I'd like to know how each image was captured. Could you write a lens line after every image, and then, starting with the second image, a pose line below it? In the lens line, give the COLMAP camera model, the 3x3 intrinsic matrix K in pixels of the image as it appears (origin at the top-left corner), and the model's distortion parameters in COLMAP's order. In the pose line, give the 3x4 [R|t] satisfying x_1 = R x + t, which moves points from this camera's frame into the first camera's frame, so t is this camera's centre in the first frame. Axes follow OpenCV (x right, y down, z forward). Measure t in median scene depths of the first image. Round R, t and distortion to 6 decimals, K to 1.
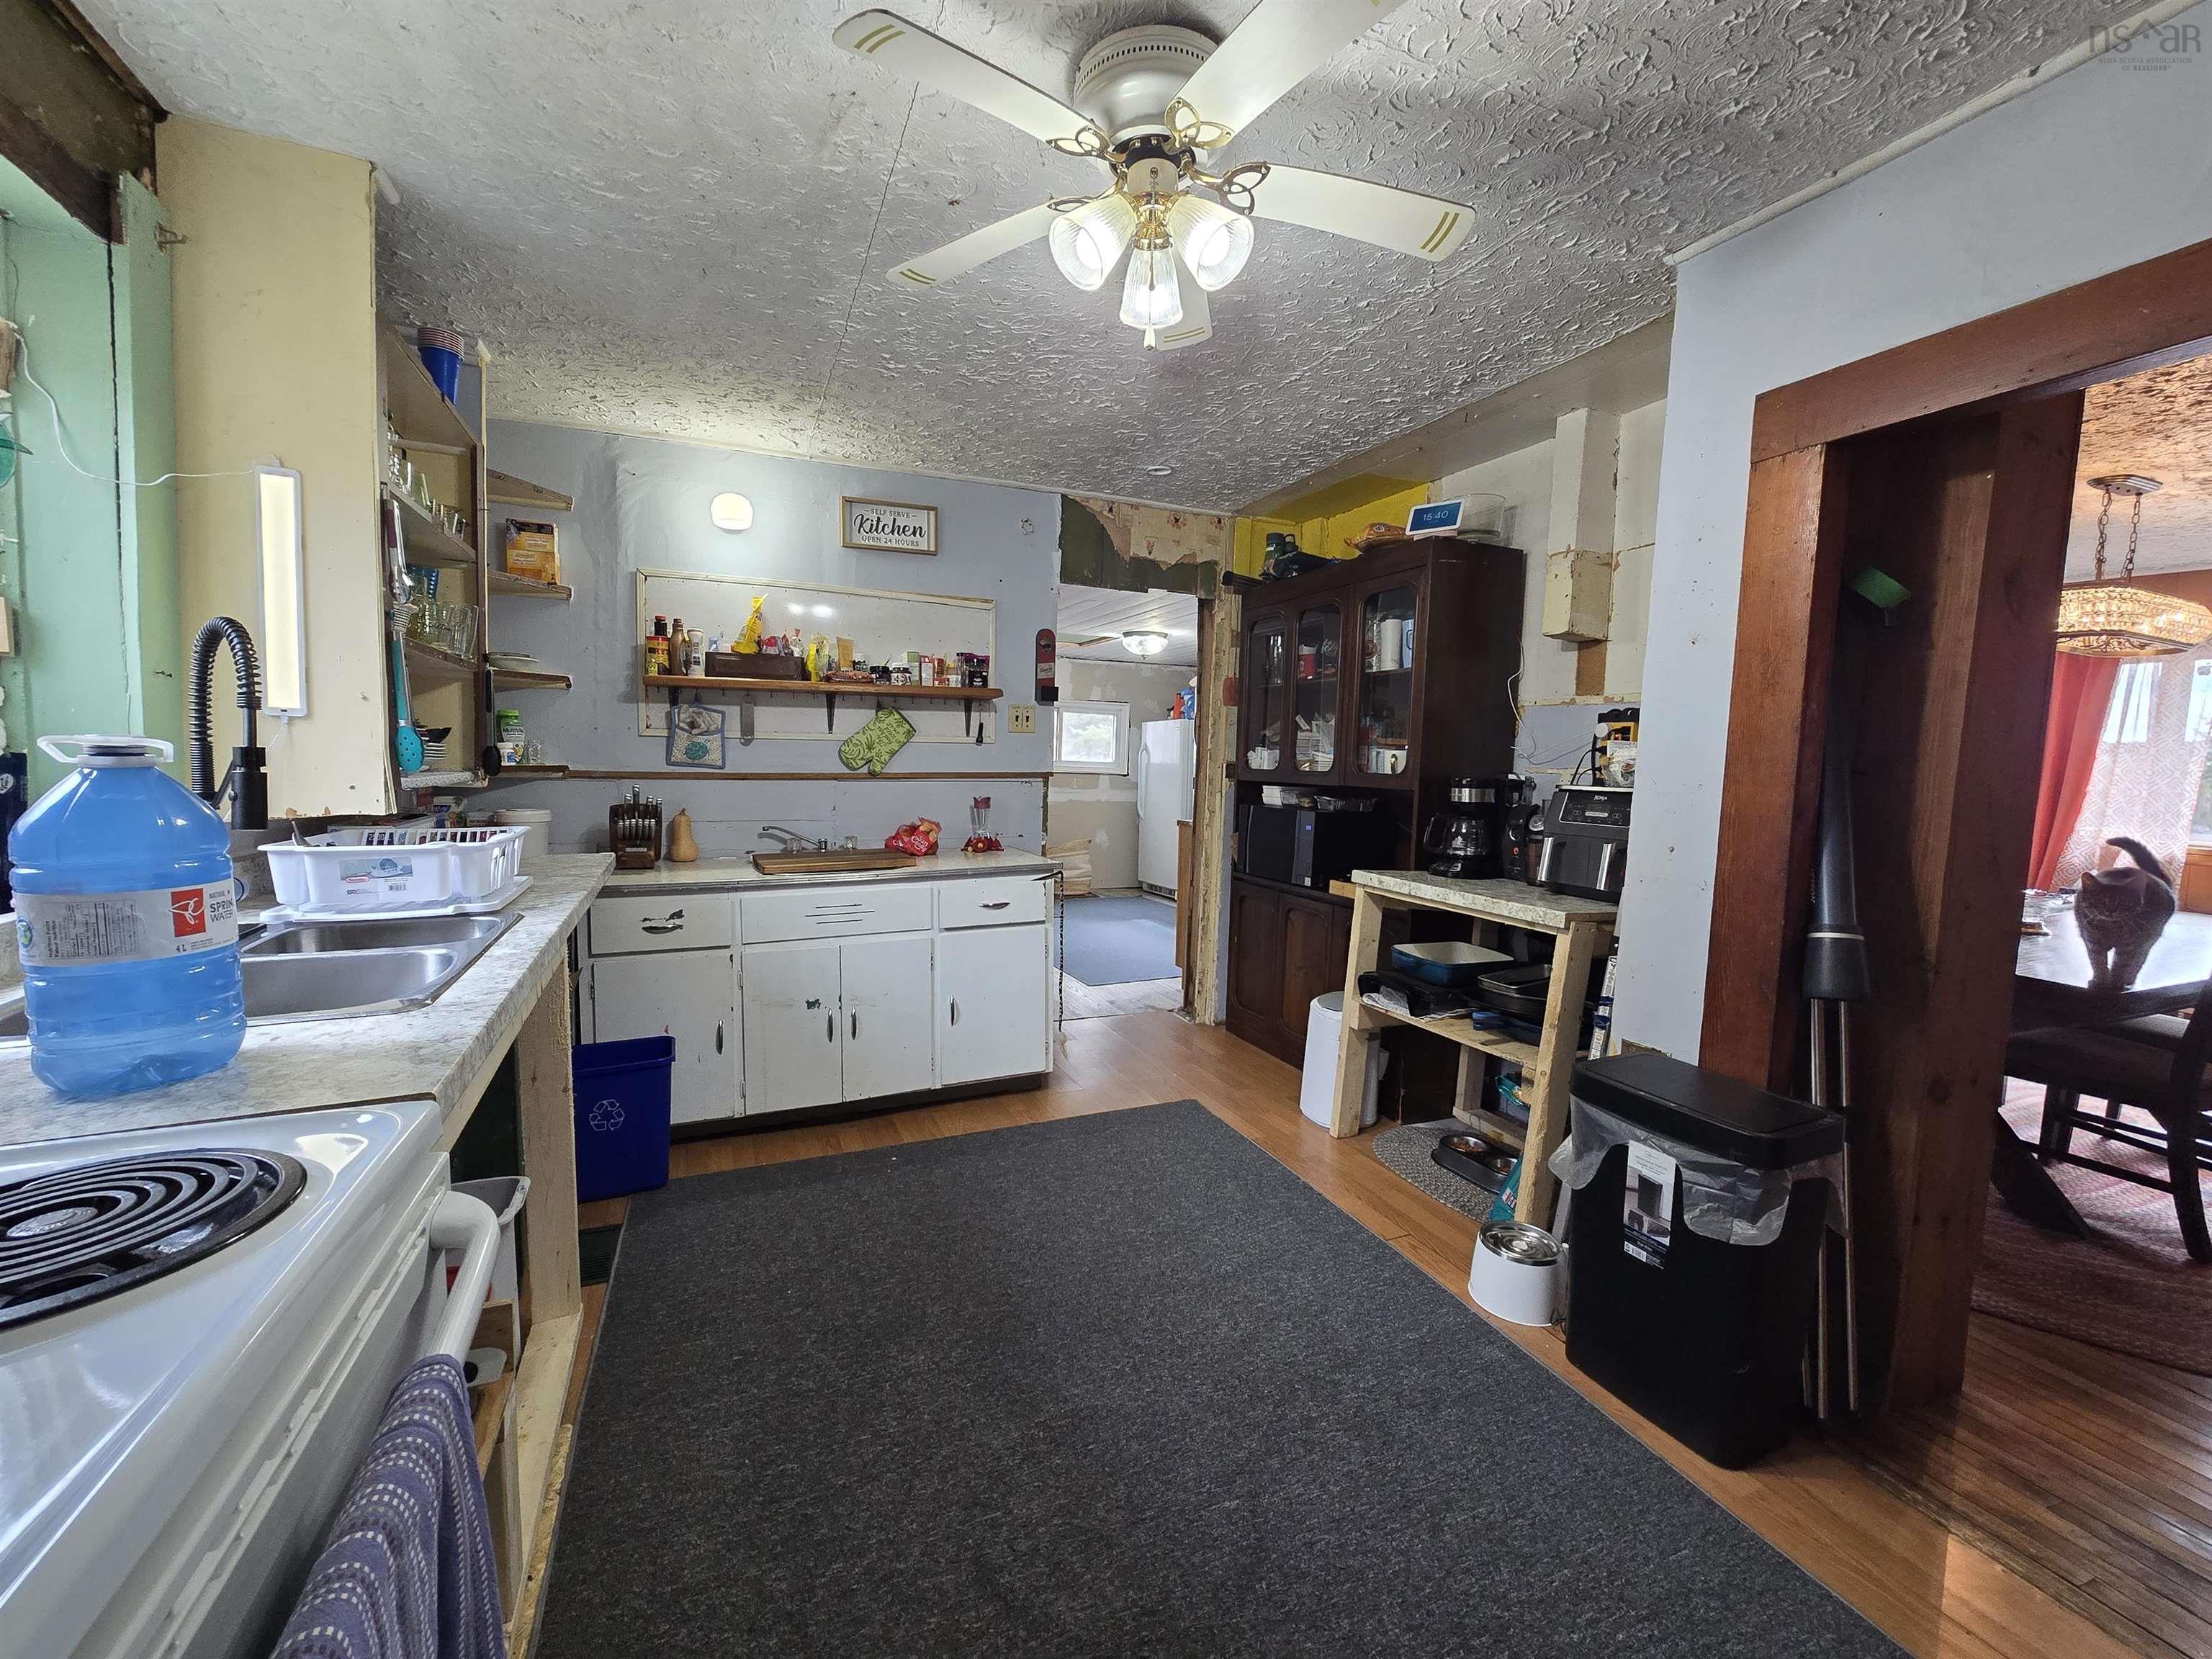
lens RADIAL K [[889.1, 0, 1103.2], [0, 889.1, 827.1], [0, 0, 1]] dist [-0.001988, 0.000094]
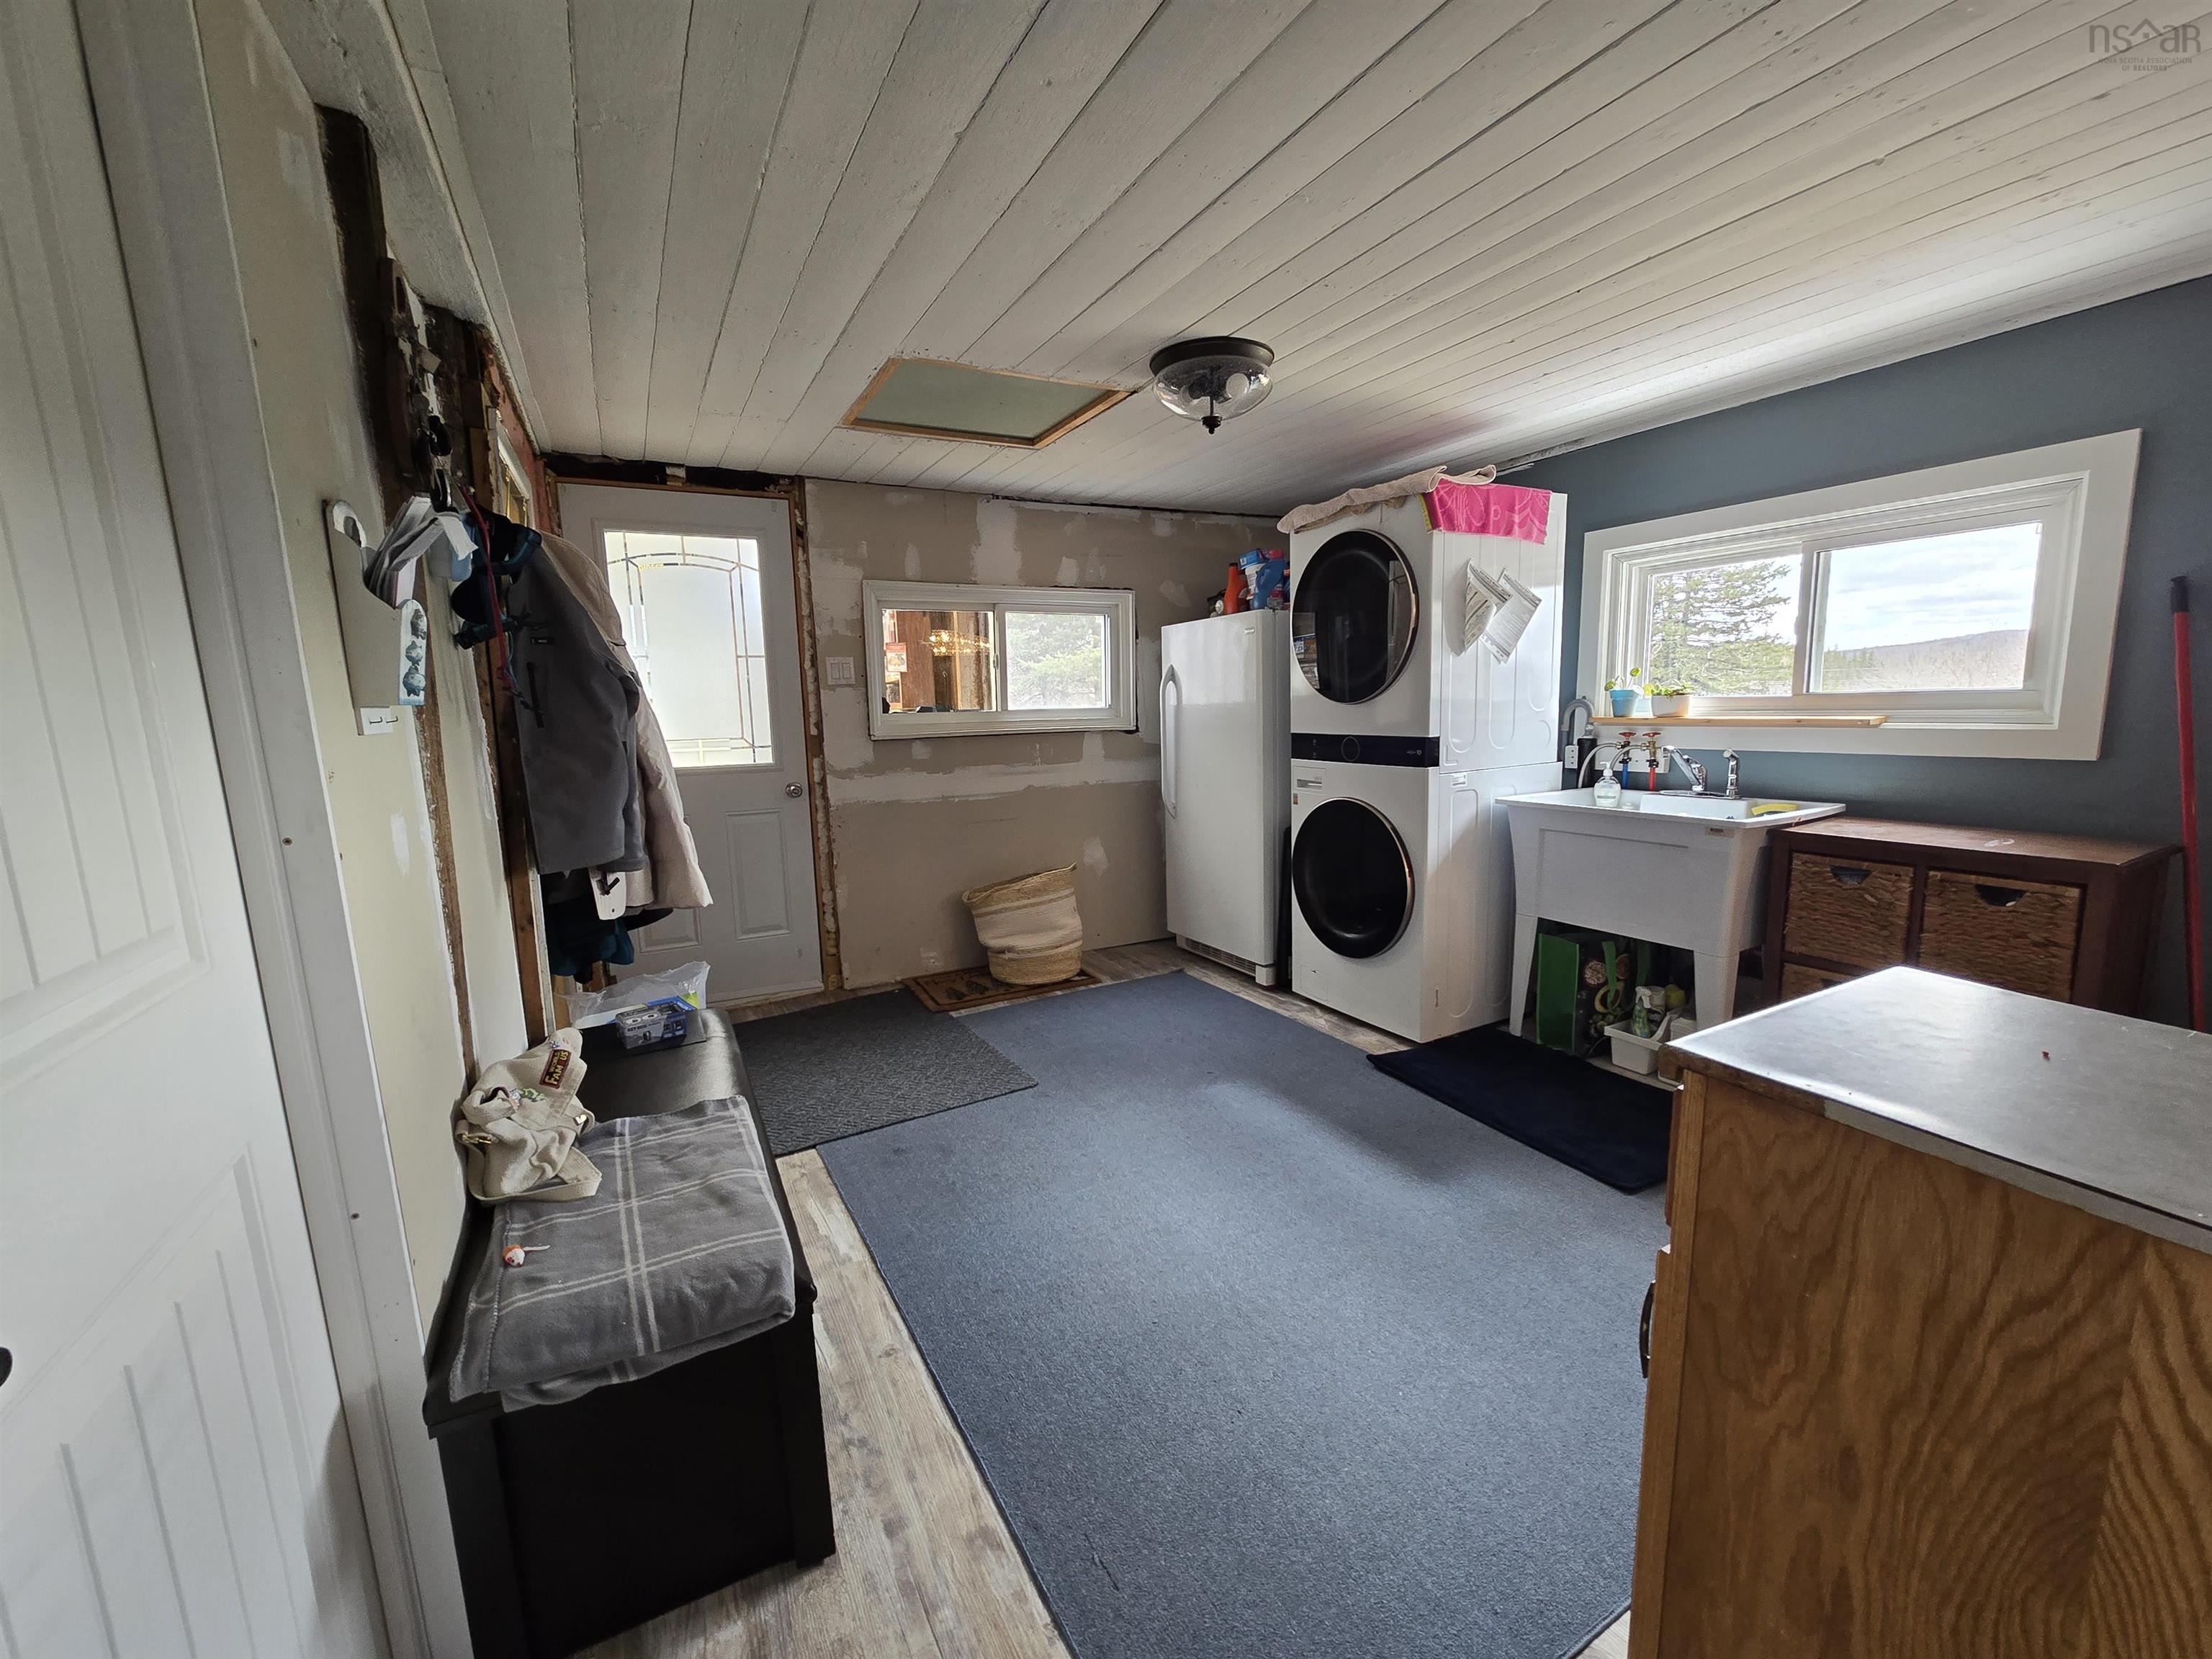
lens RADIAL K [[889.1, 0, 1108.3], [0, 889.1, 834.8], [0, 0, 1]] dist [-0.001988, 0.000094]
pose [[0.996741, -0.060584, 0.053266, -0.020594], [0.056321, 0.995347, 0.078181, -0.040093], [-0.057755, -0.074926, 0.995515, 0.484899]]
